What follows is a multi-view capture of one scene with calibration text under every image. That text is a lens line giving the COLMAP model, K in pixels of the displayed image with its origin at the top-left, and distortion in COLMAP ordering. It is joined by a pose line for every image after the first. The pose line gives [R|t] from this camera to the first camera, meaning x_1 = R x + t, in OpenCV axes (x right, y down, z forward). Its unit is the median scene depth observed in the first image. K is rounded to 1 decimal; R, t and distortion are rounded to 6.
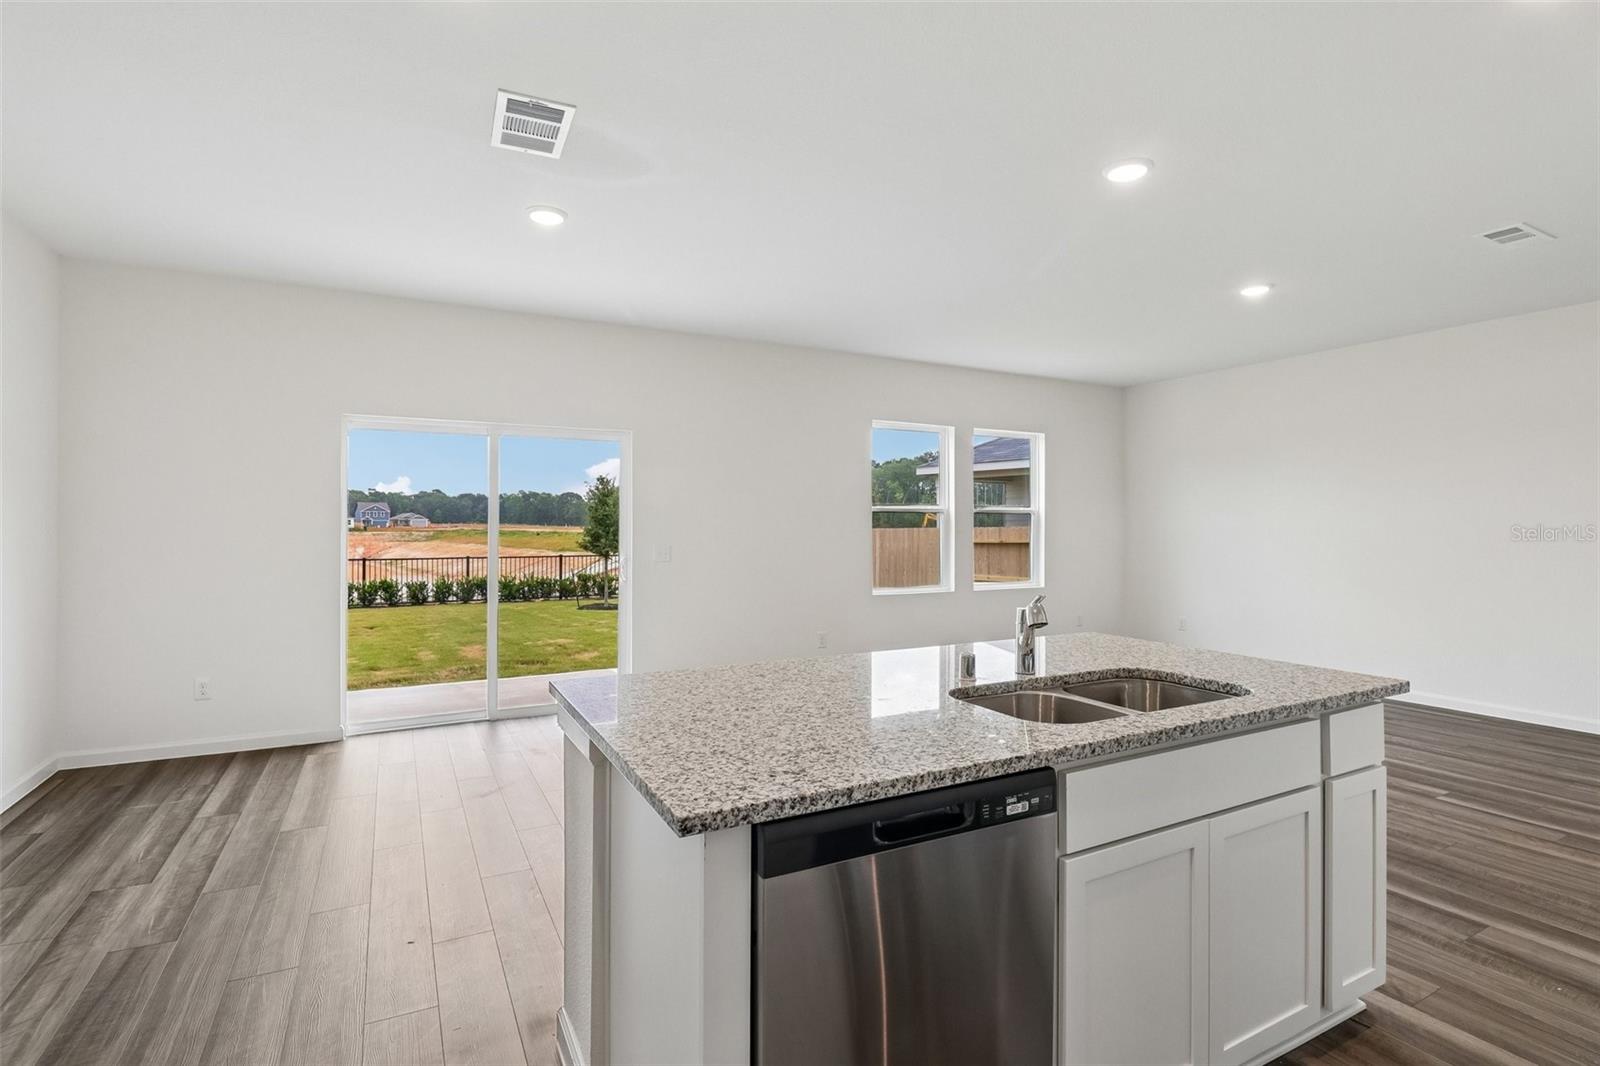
lens RADIAL K [[775.2, 0, 800.4], [0, 775.2, 524.6], [0, 0, 1]] dist [-0.039194, -0.000322]
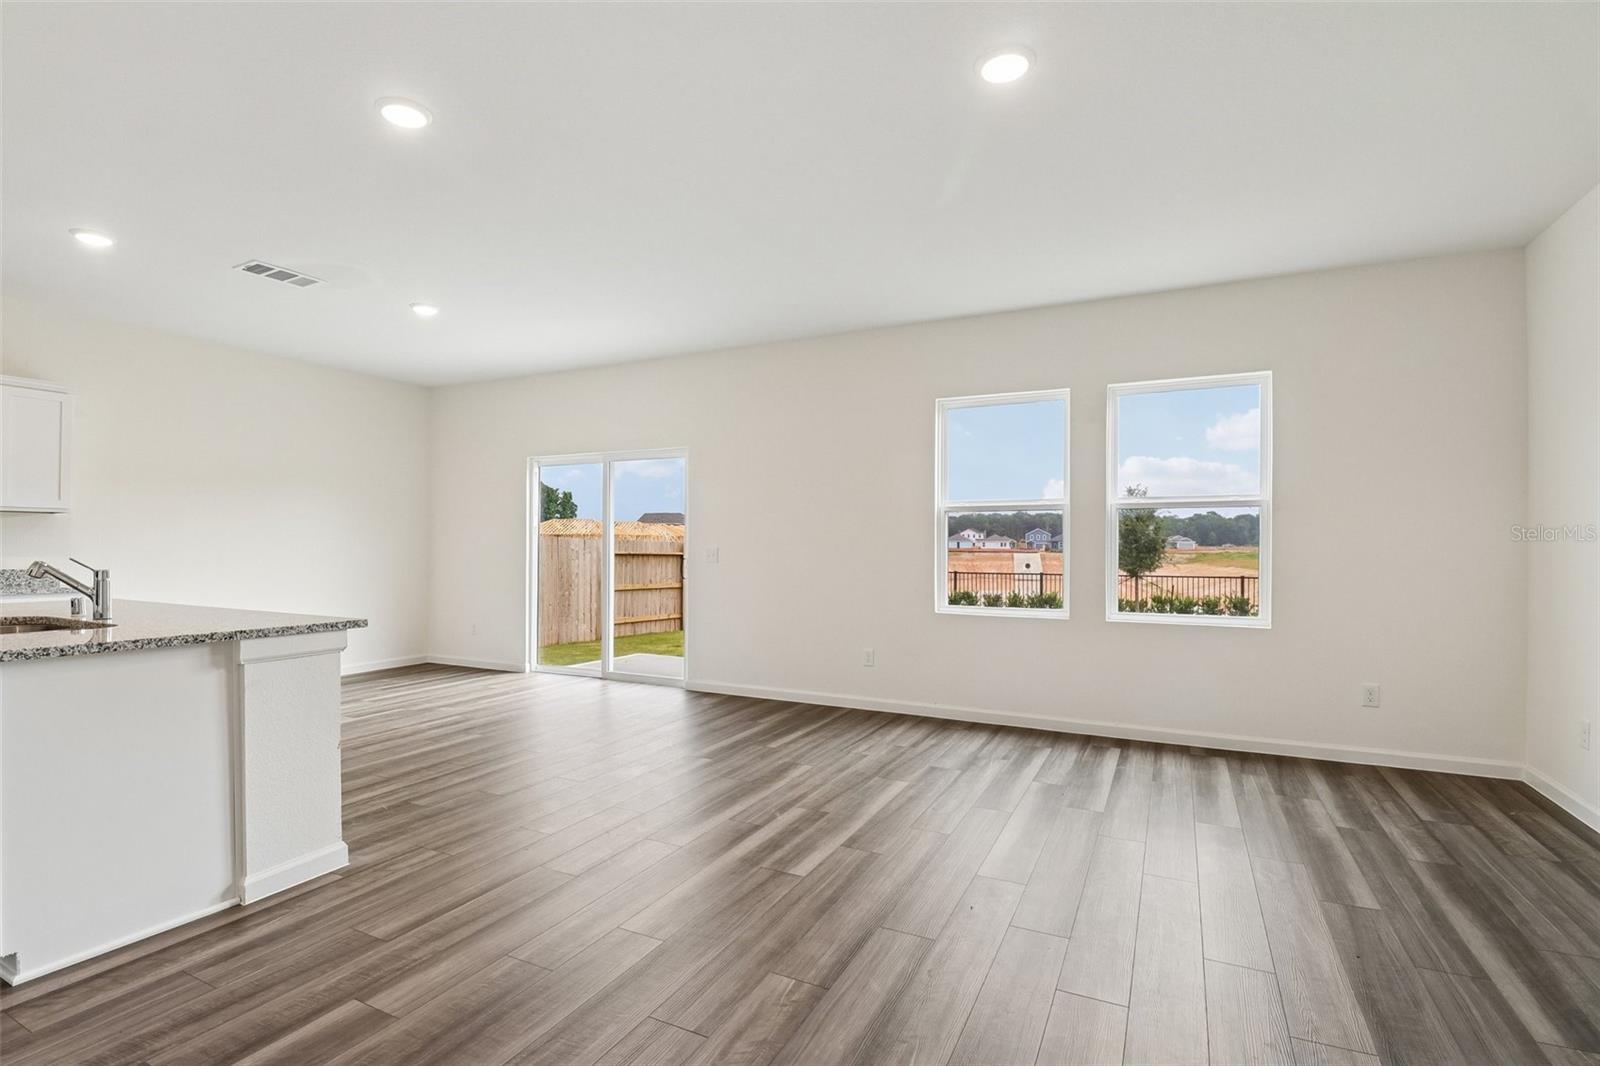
lens RADIAL K [[757.6, 0, 794.1], [0, 757.6, 539.0], [0, 0, 1]] dist [0.000878, -0.014285]
pose [[0.584595, -0.002920, -0.811320, 1.323414], [-0.005689, 0.999954, -0.007699, 0.029771], [0.811305, 0.009117, 0.584552, 0.788196]]
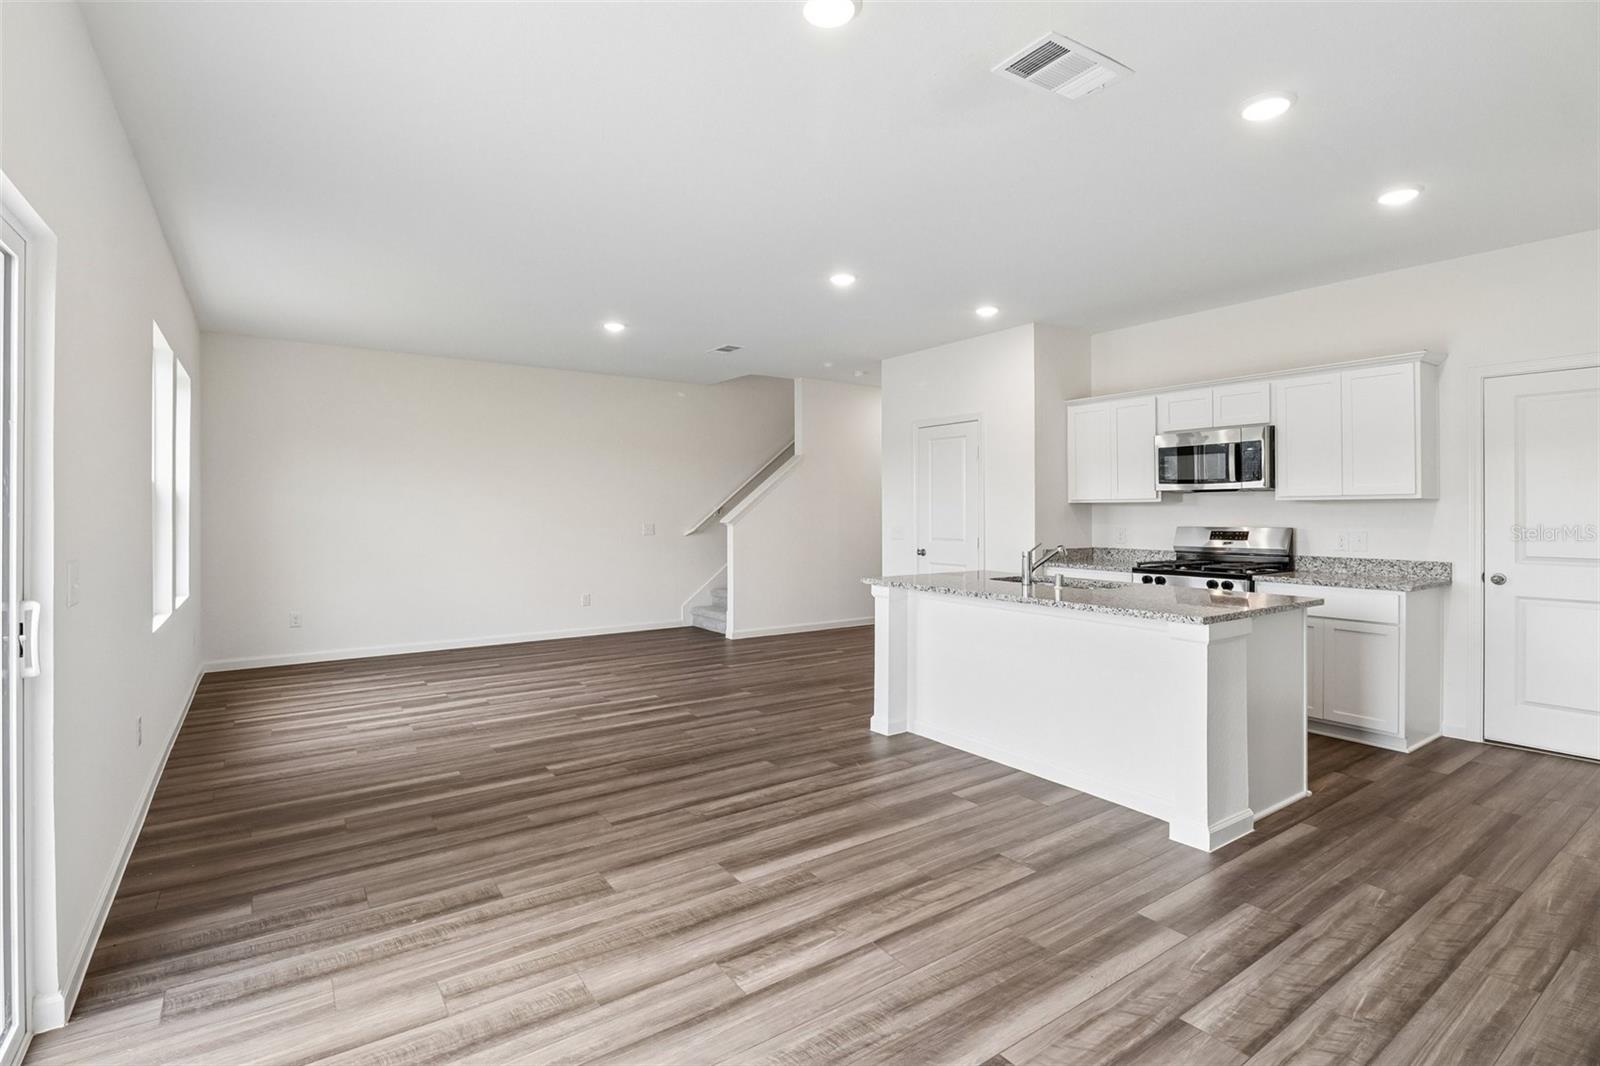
lens RADIAL K [[772.2, 0, 800.9], [0, 772.2, 507.3], [0, 0, 1]] dist [0.018845, -0.018647]
pose [[-0.129647, 0.006114, 0.991541, -0.939035], [0.001201, 0.999981, -0.006009, -0.002242], [-0.991559, 0.000412, -0.129652, 1.170970]]
